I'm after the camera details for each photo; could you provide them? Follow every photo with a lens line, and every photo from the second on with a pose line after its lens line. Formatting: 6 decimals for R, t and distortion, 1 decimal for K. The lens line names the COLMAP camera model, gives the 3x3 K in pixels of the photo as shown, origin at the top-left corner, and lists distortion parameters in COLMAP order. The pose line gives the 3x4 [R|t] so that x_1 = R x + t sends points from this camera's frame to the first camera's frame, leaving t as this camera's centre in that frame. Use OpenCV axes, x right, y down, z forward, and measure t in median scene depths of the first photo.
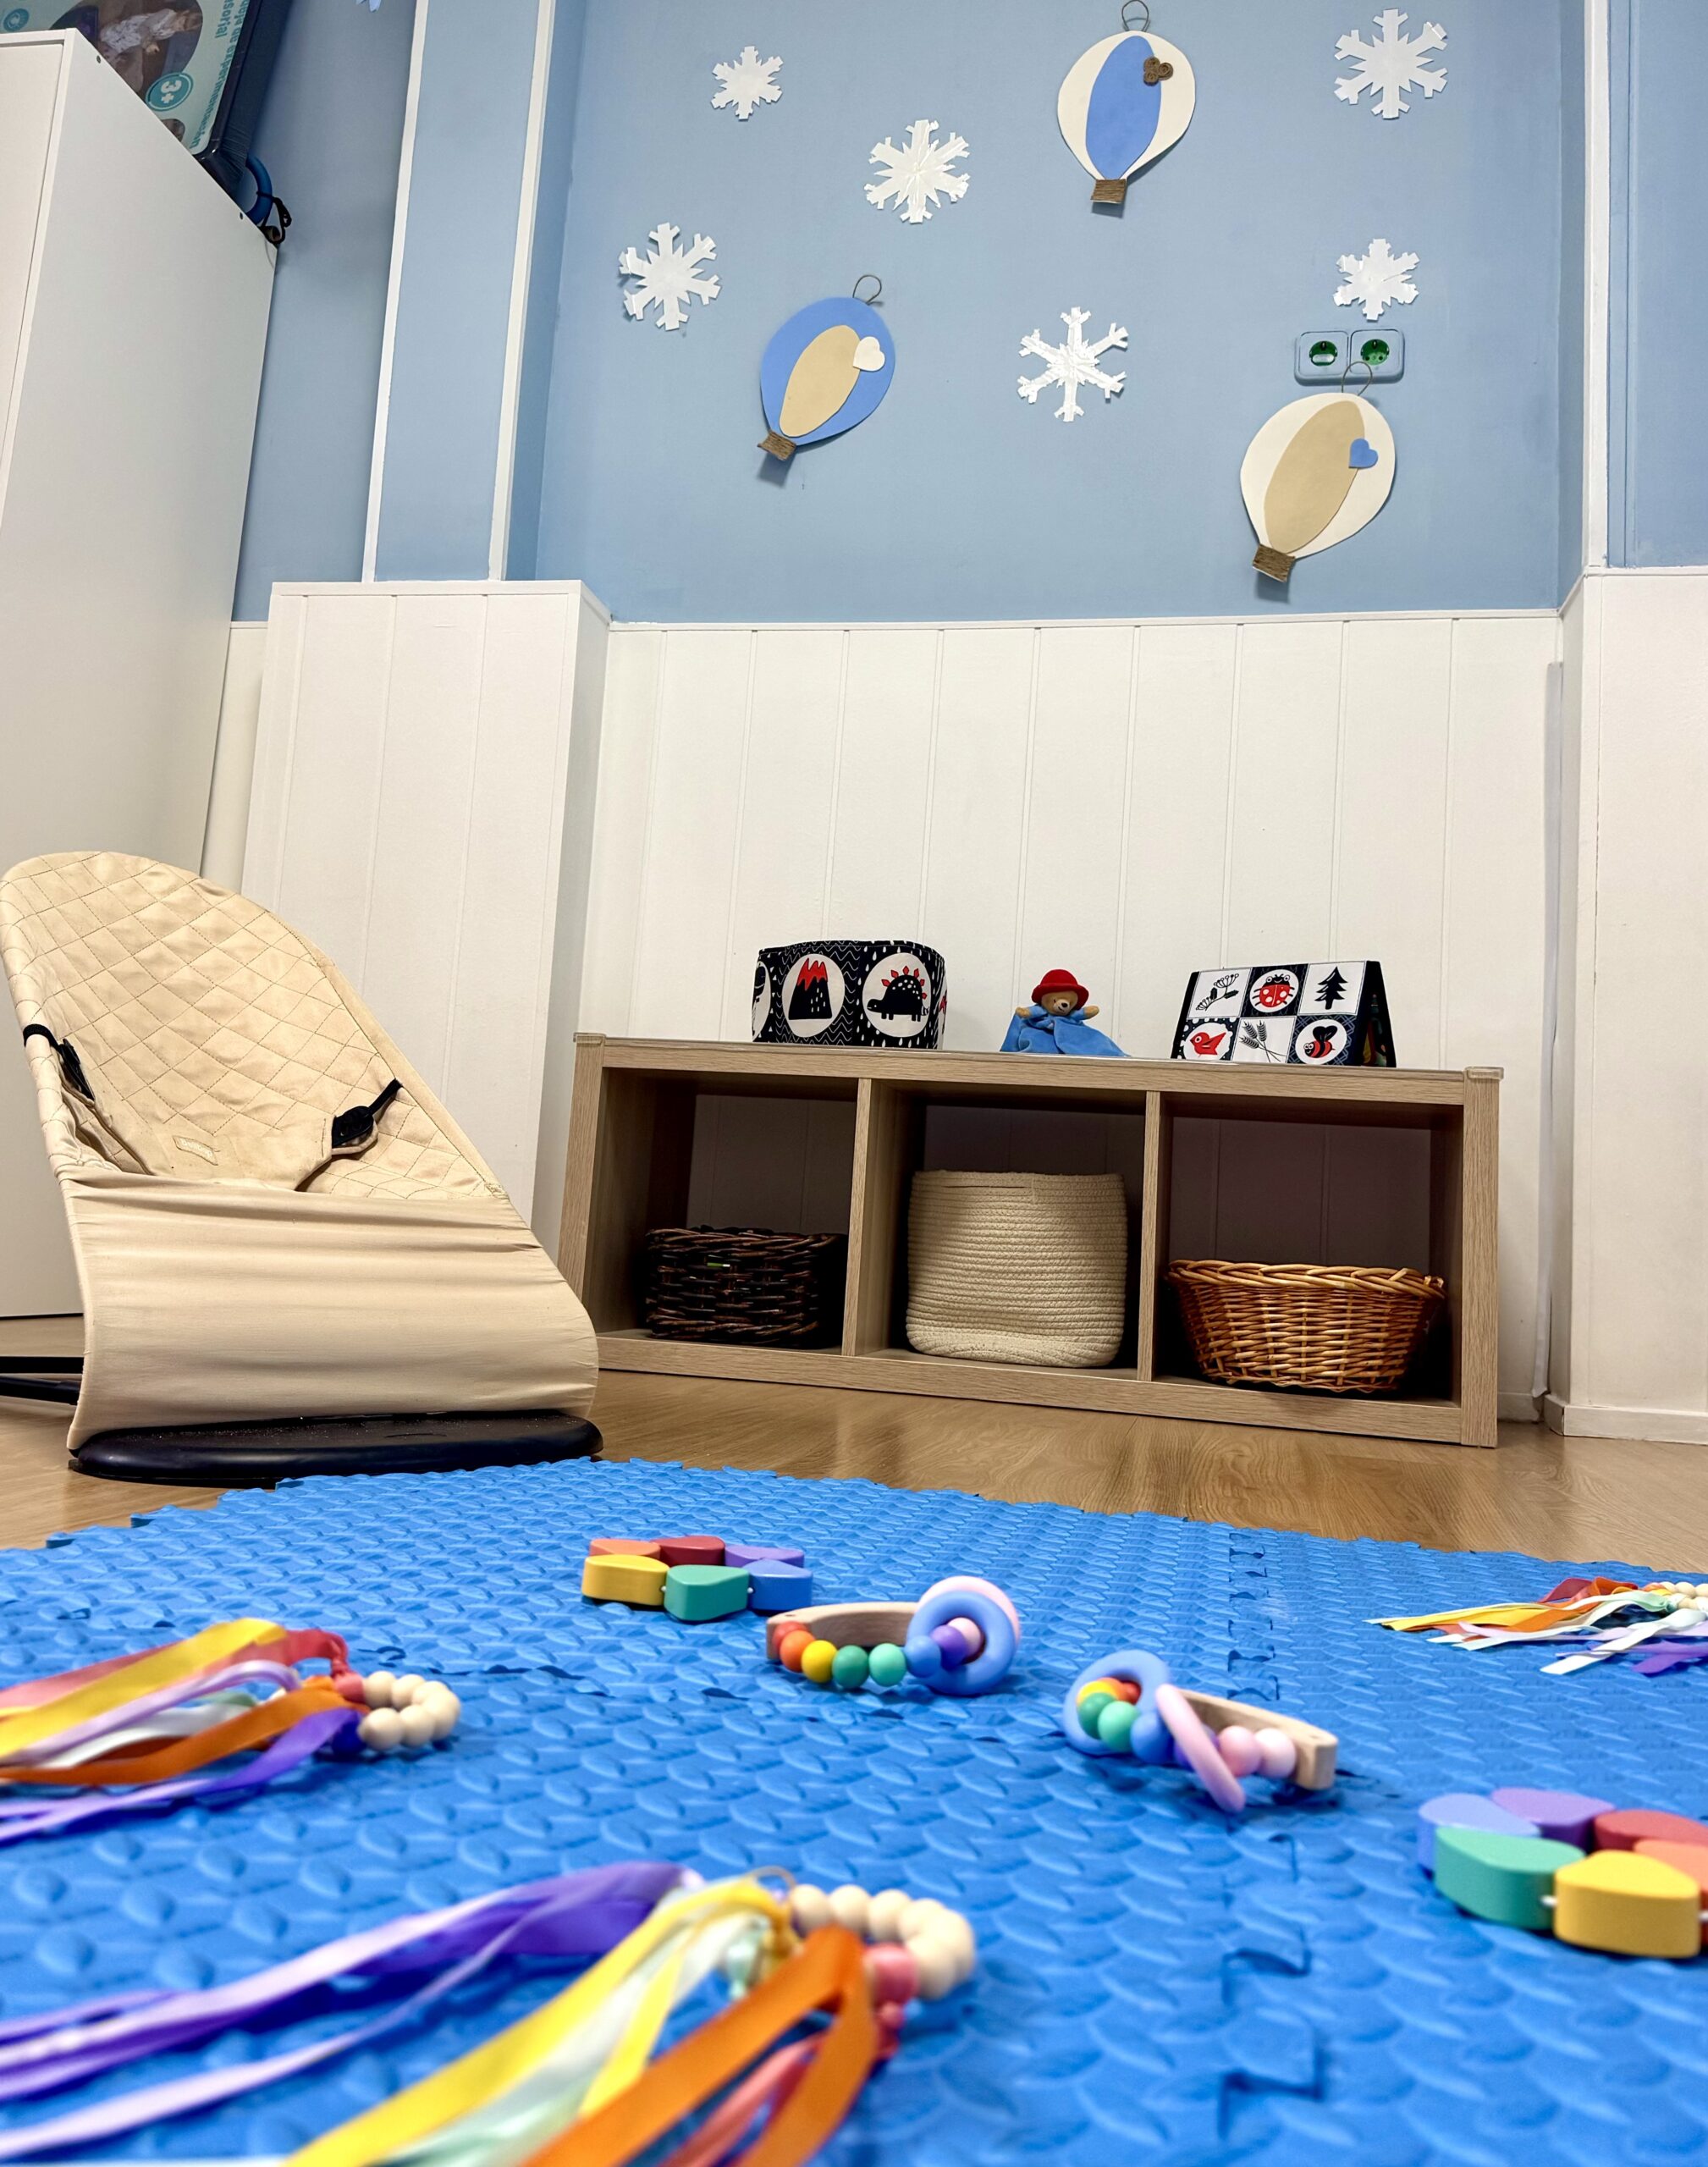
lens RADIAL K [[1735.7, 0, 847.1], [0, 1735.7, 991.3], [0, 0, 1]] dist [0.110201, -0.159979]
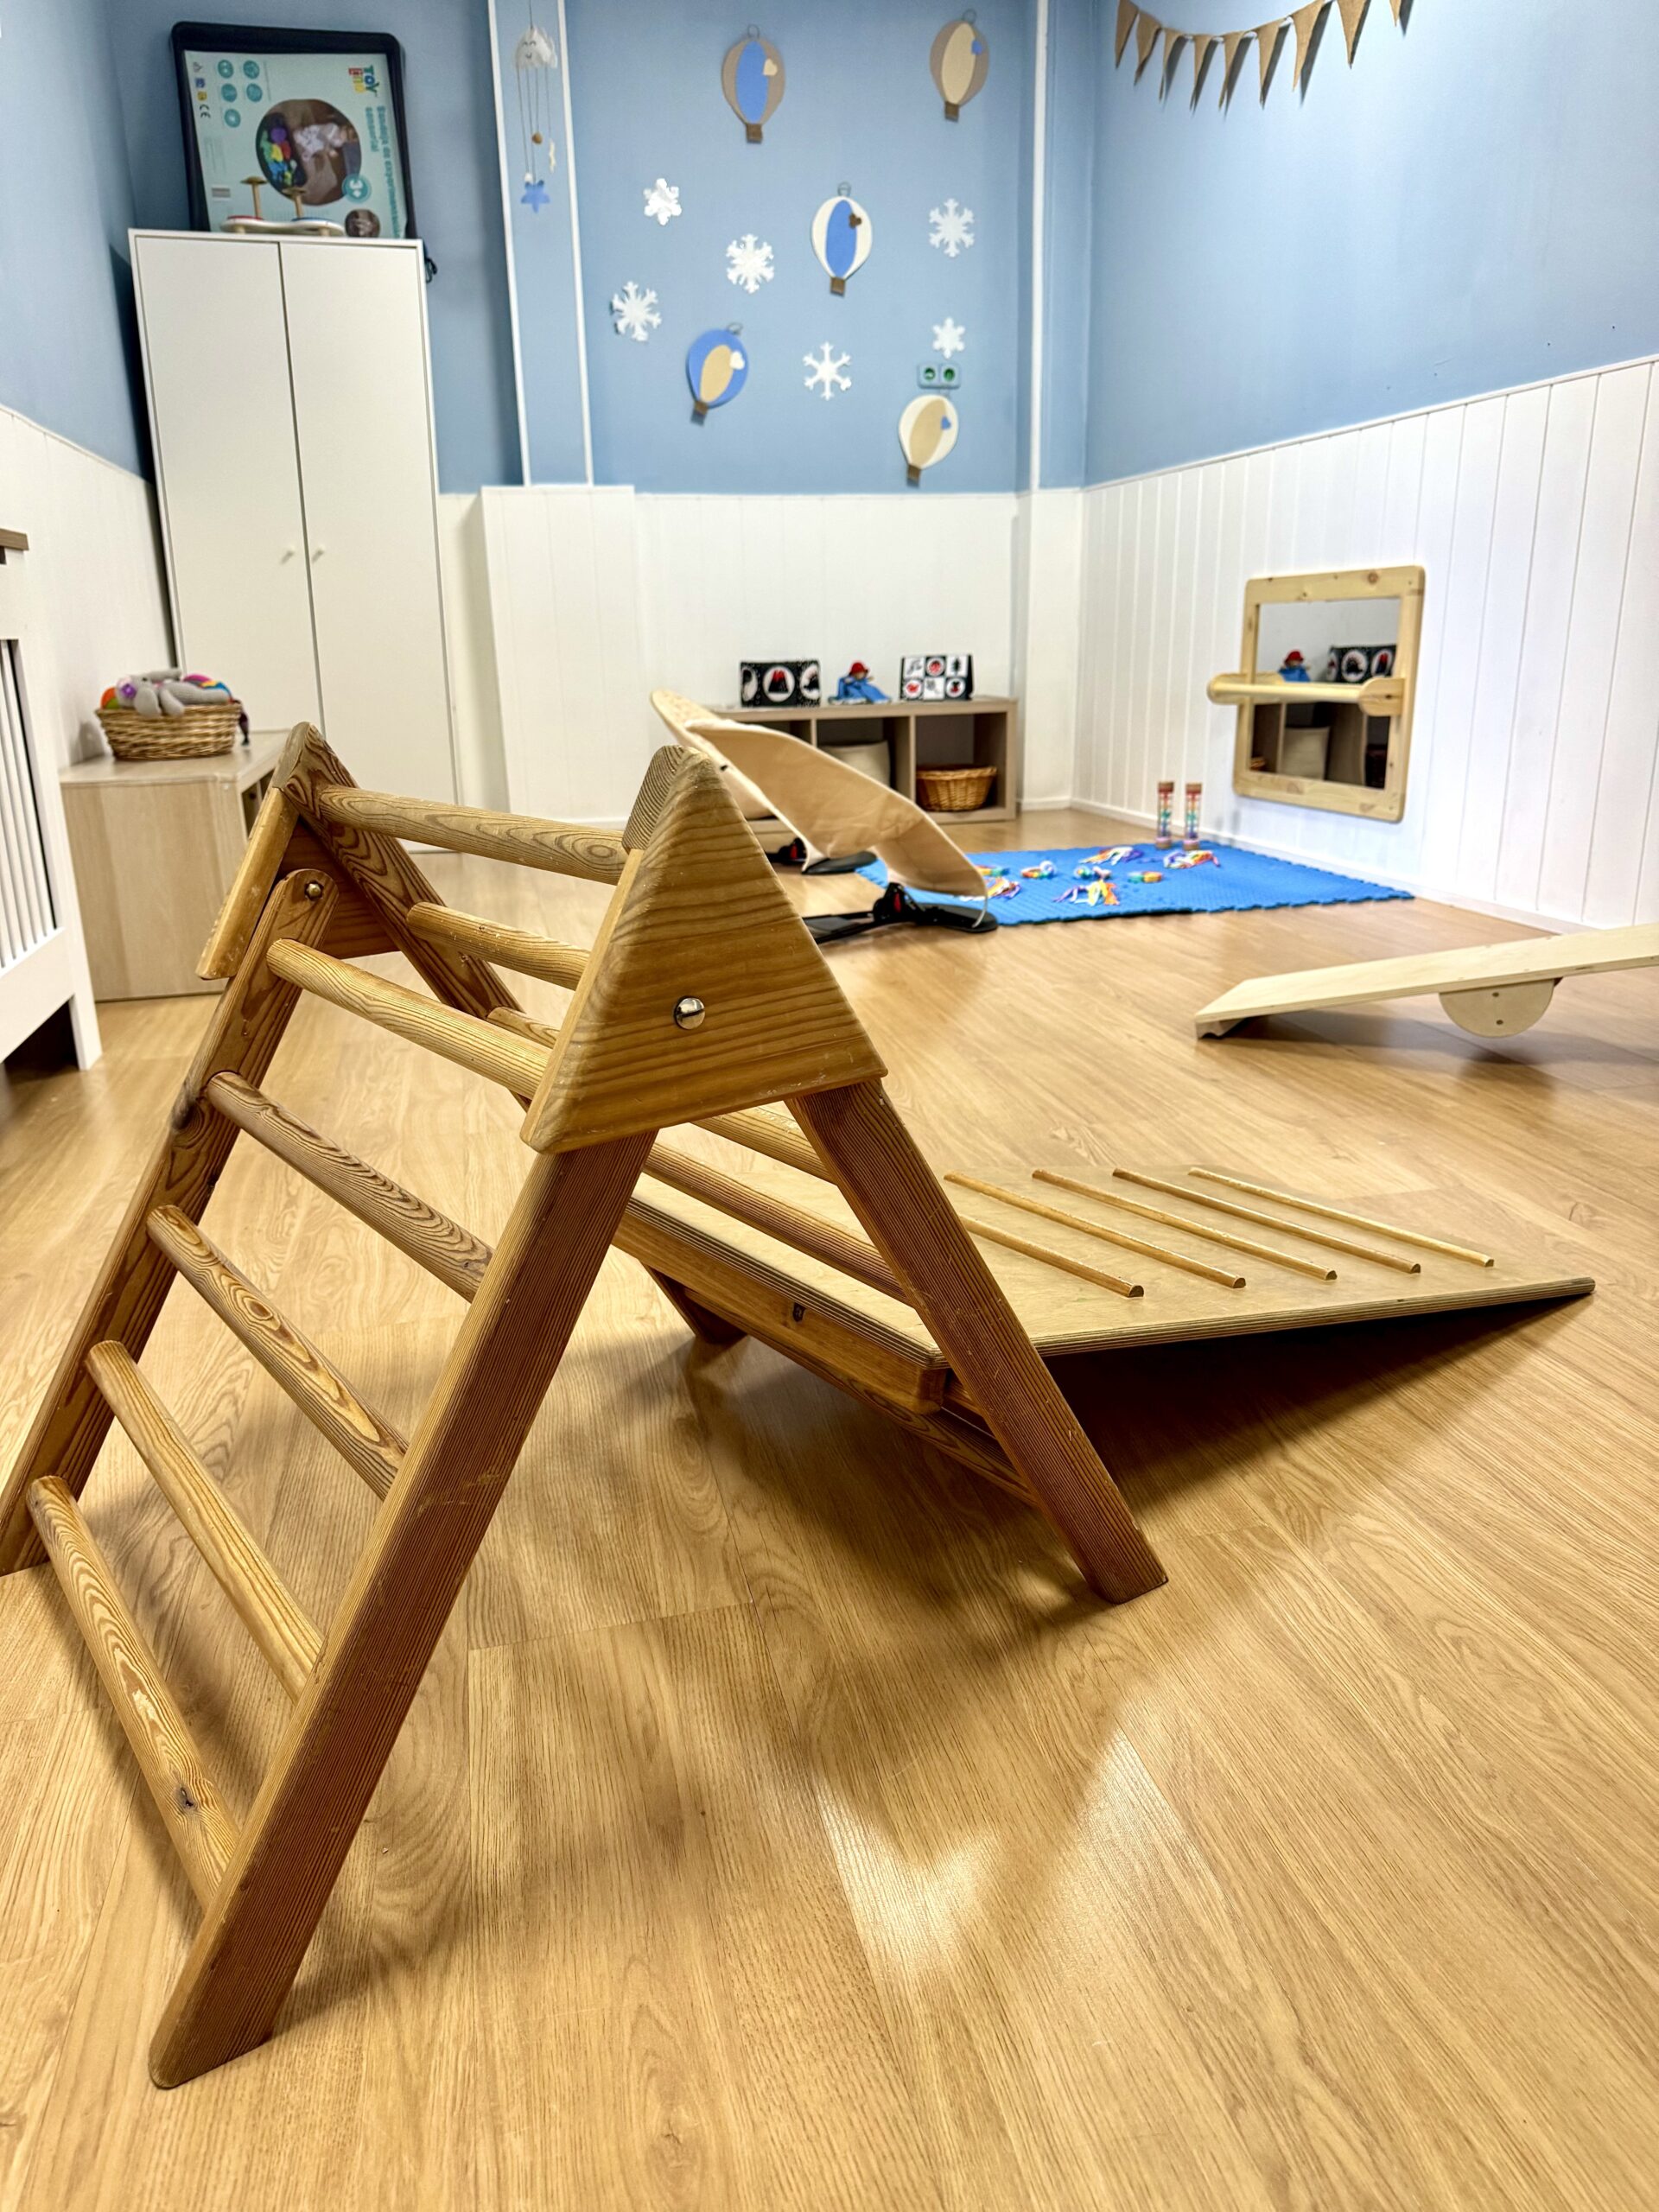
lens RADIAL K [[1596.1, 0, 829.5], [0, 1596.1, 1106.0], [0, 0, 1]] dist [0.009929, -0.025692]
pose [[0.903542, -0.197903, 0.380059, -0.914504], [0.017769, 0.903498, 0.428224, -0.416705], [-0.428130, -0.380166, 0.819865, -1.145166]]
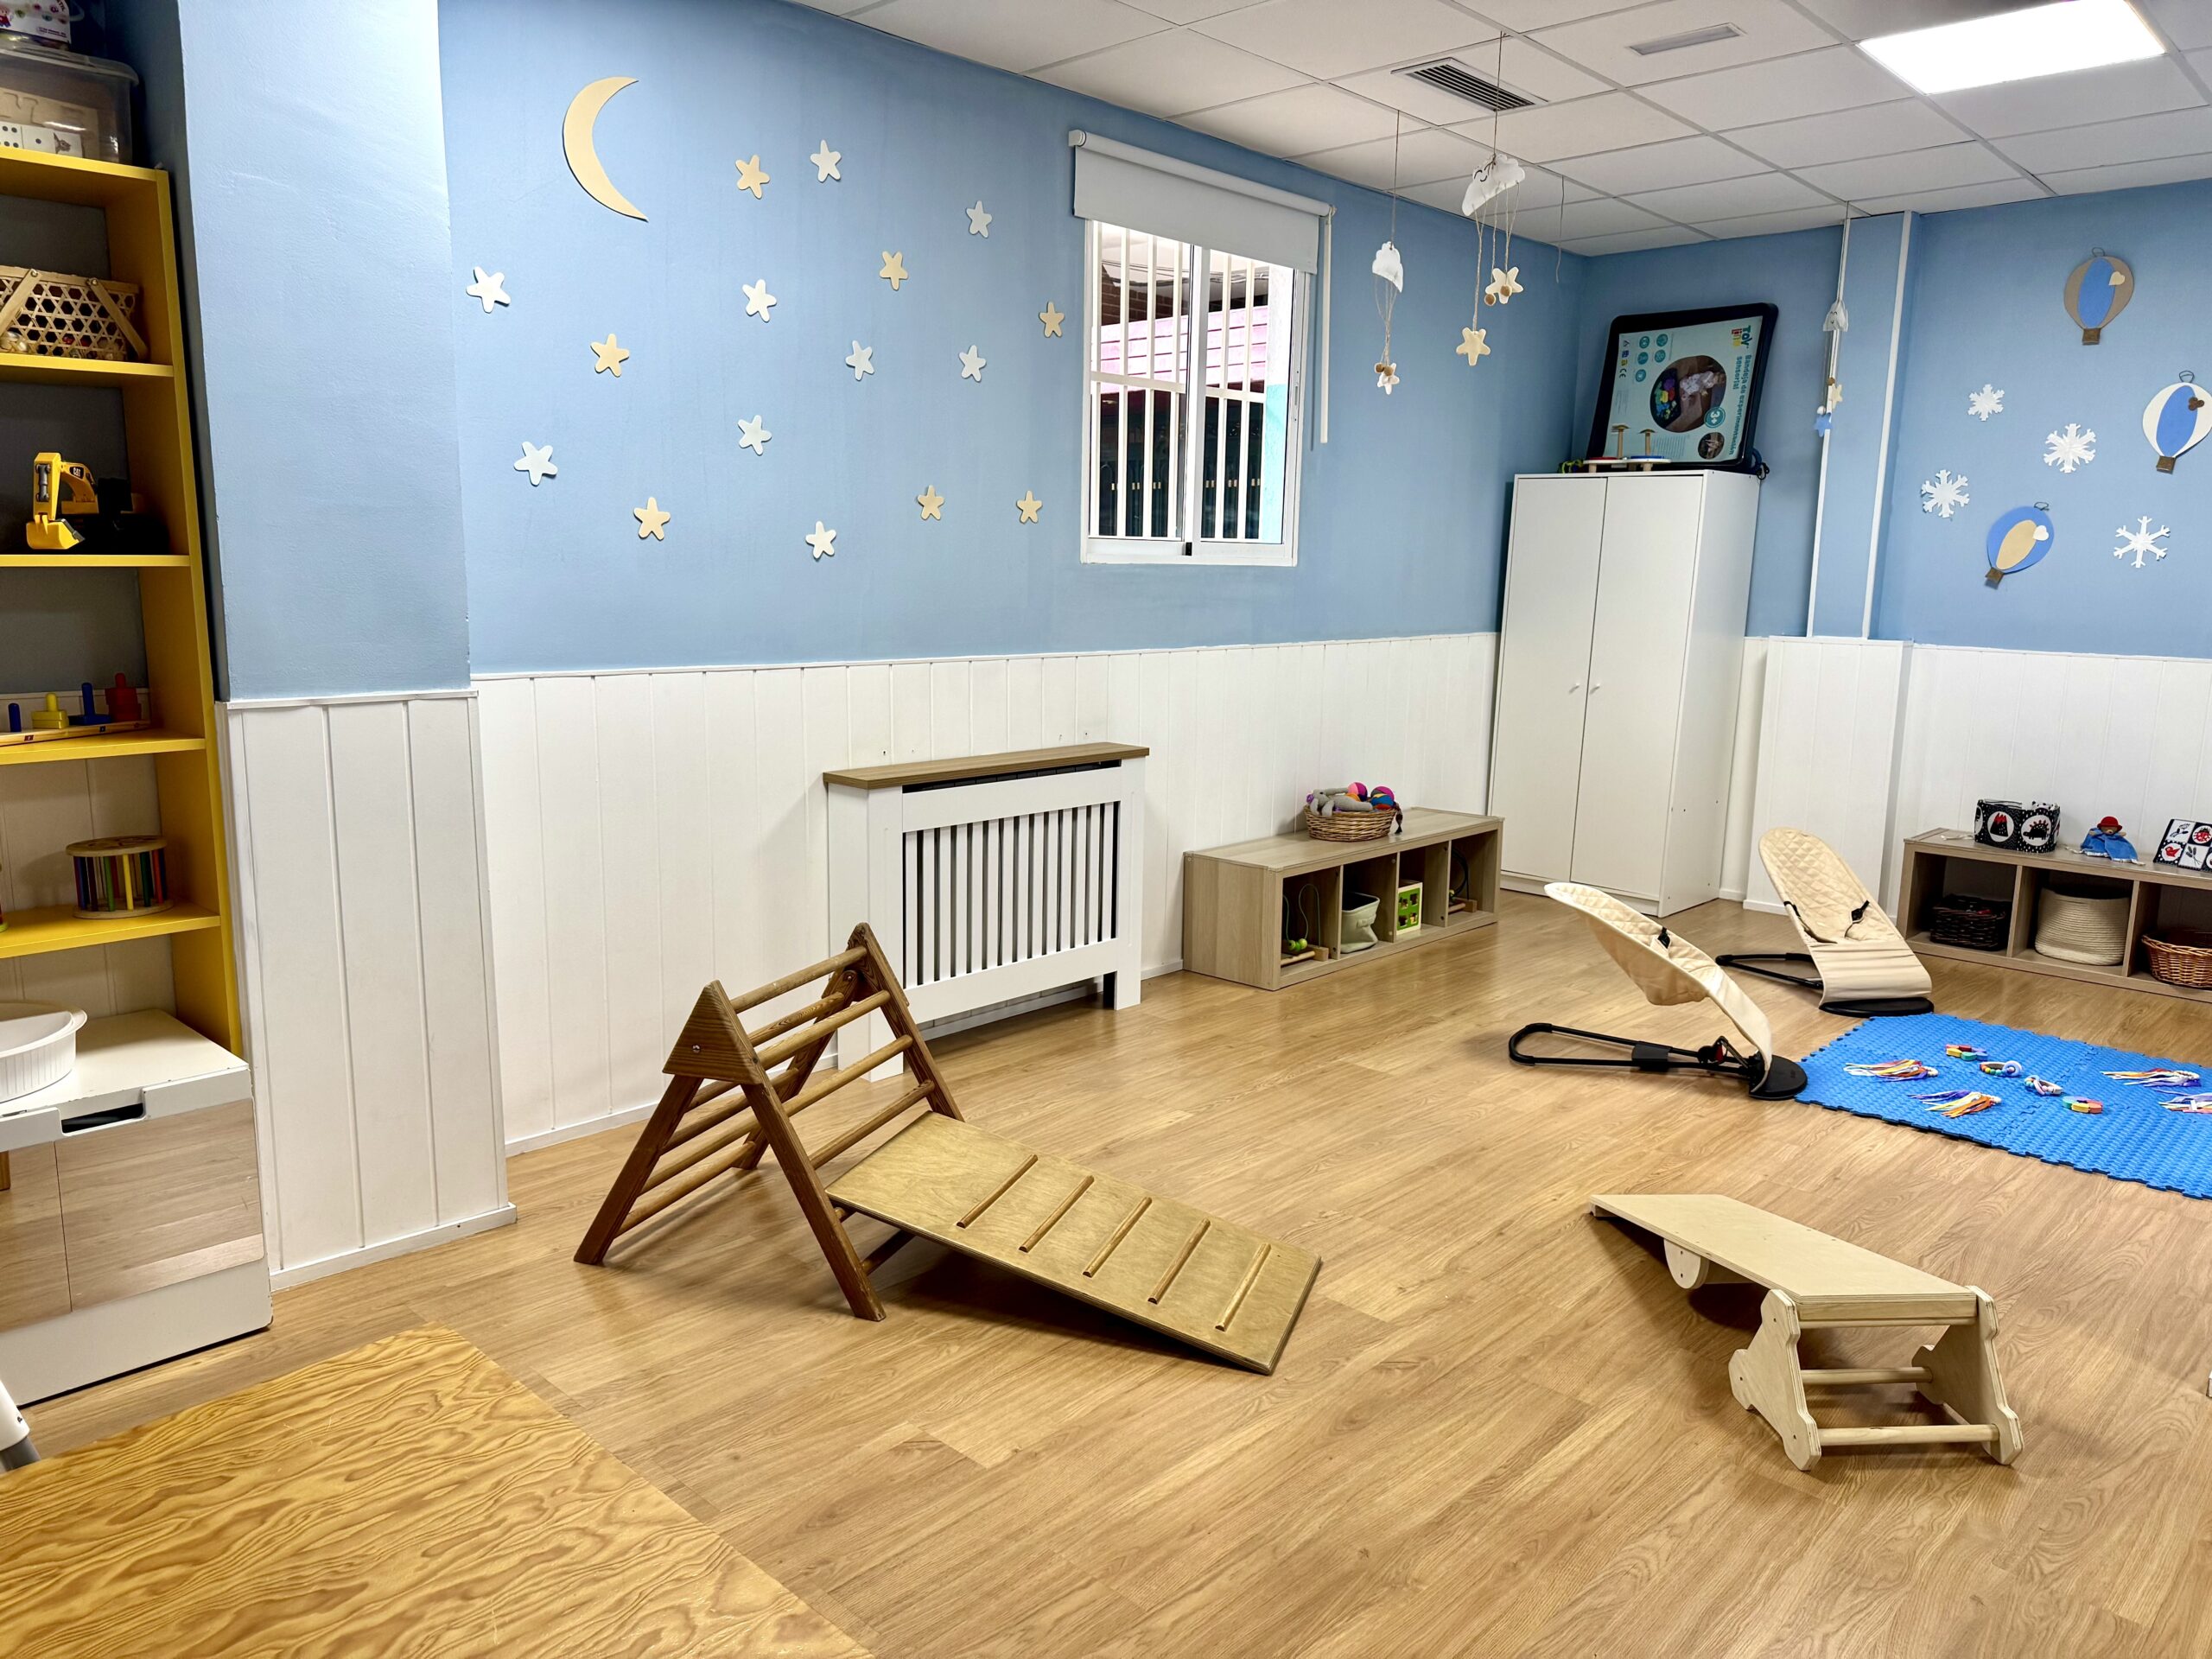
lens RADIAL K [[1551.2, 0, 1107.4], [0, 1551.2, 814.3], [0, 0, 1]] dist [0.032247, -0.030961]
pose [[0.854392, 0.040588, -0.518041, 0.049267], [0.106536, 0.962084, 0.251085, -0.735452], [0.508590, -0.269715, 0.817673, -1.624561]]
